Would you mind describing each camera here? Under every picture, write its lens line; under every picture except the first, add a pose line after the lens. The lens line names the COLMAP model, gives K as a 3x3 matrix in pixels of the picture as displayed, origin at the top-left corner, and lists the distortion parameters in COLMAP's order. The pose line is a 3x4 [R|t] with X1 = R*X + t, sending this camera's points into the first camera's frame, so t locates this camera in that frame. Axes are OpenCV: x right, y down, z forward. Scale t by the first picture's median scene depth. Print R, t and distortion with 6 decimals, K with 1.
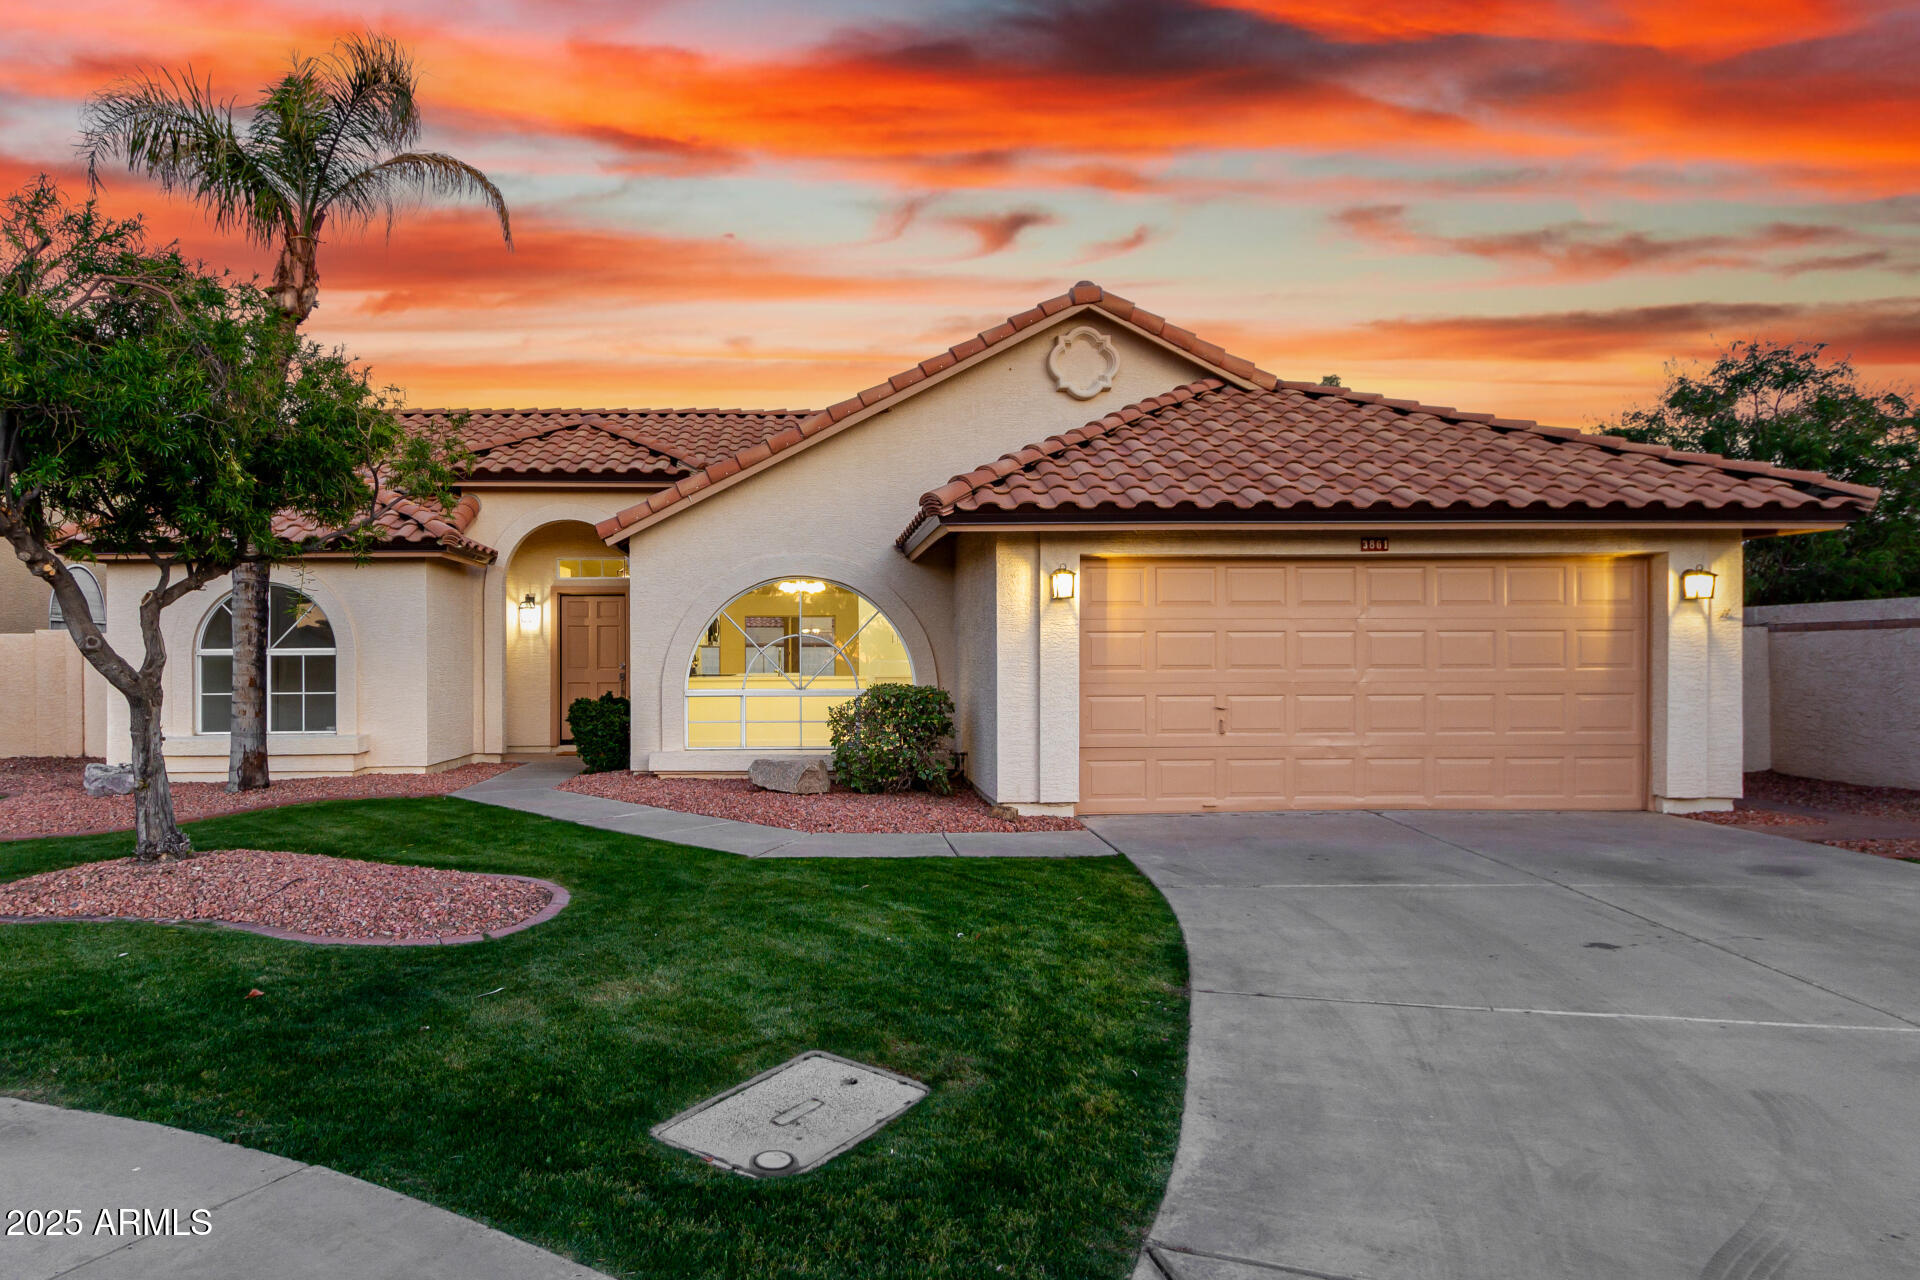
lens RADIAL K [[878.7, 0, 961.8], [0, 878.7, 651.9], [0, 0, 1]] dist [0.006924, -0.001309]
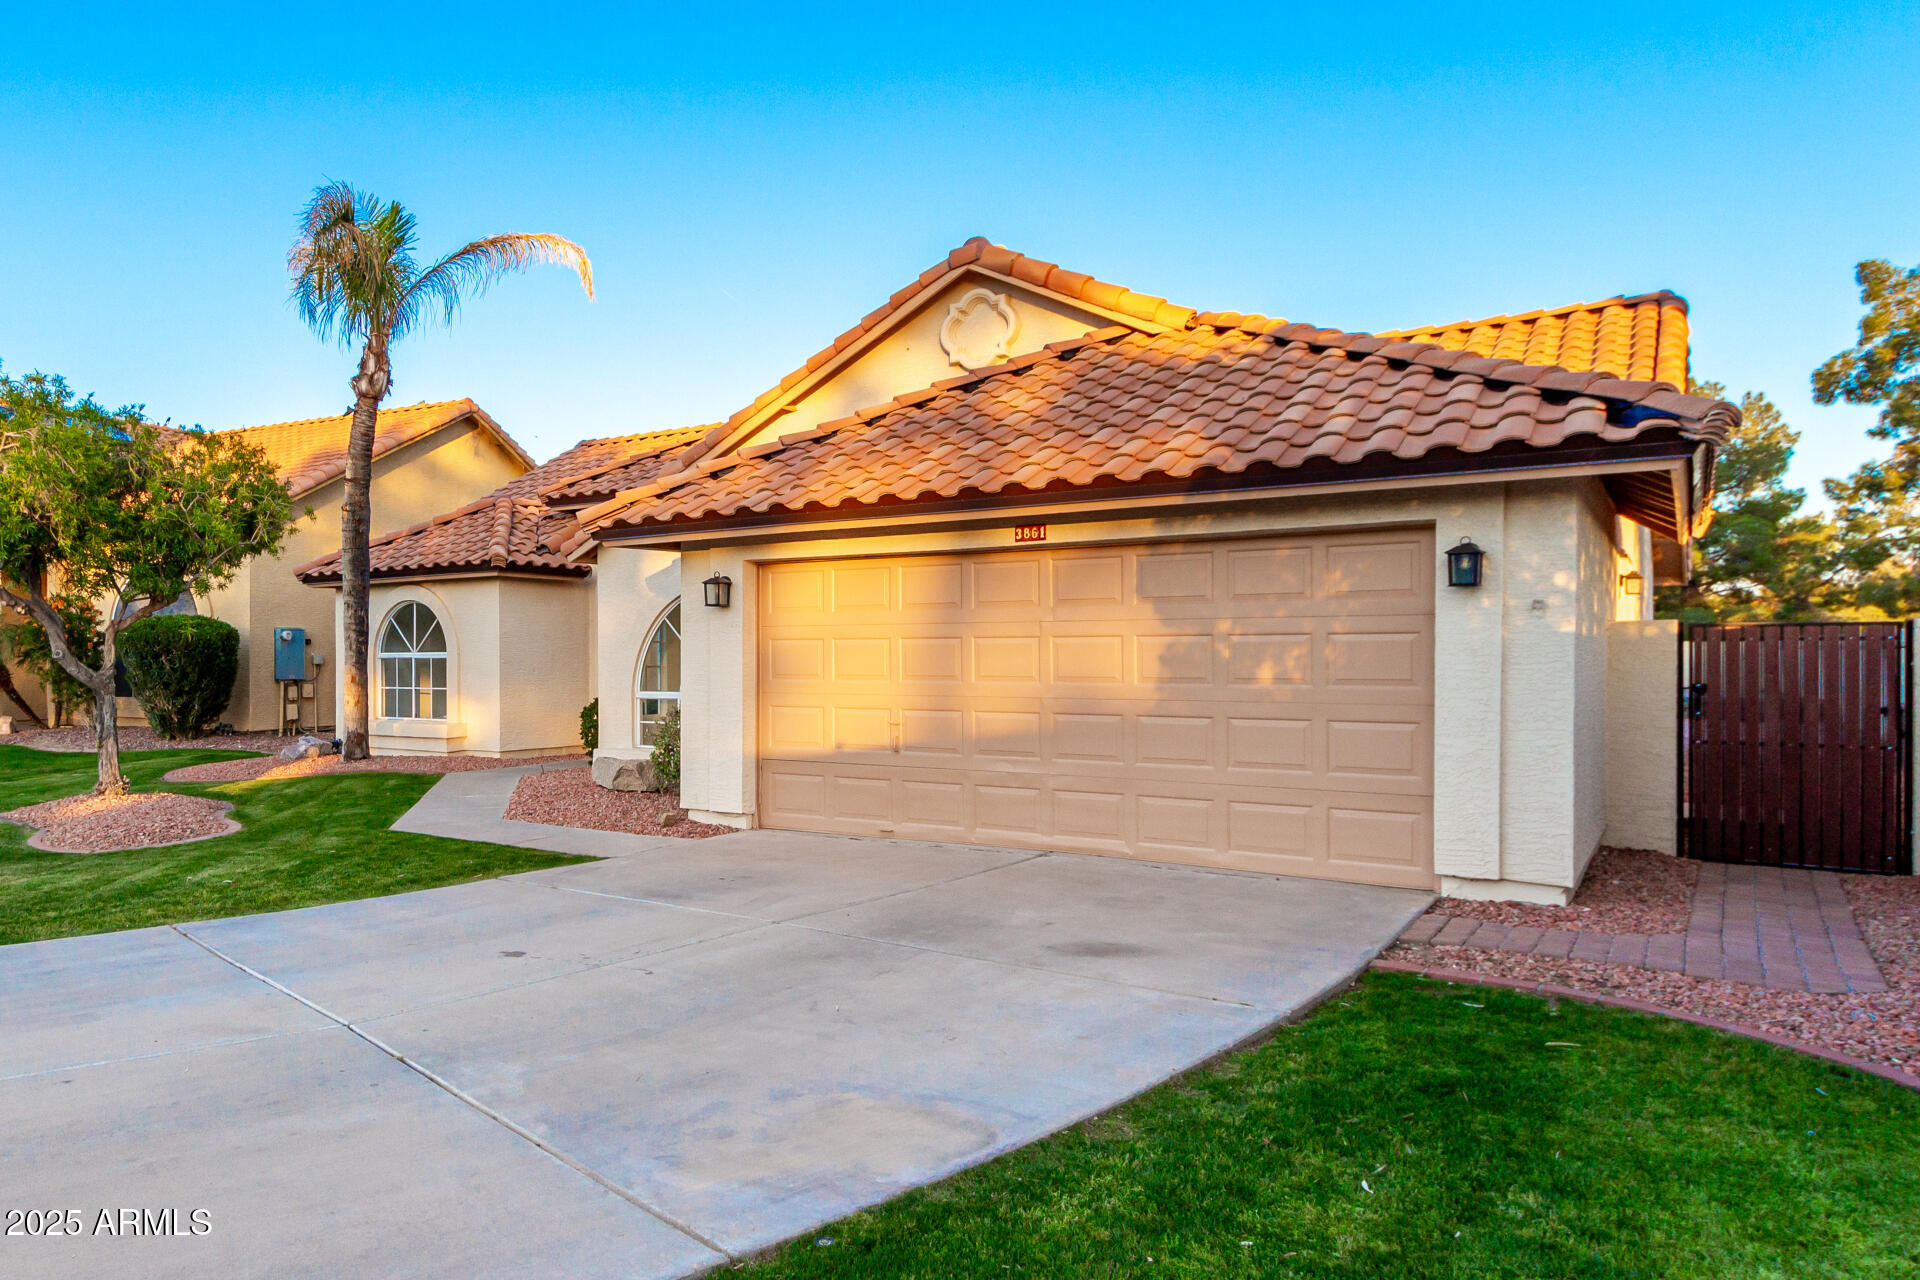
lens RADIAL K [[1127.8, 0, 1151.9], [0, 1127.8, 650.2], [0, 0, 1]] dist [0.004477, 0.001053]
pose [[0.873235, 0.001413, -0.487297, 1.096195], [0.000733, 0.999991, 0.004214, -0.015615], [0.487299, -0.004037, 0.873226, 0.122671]]
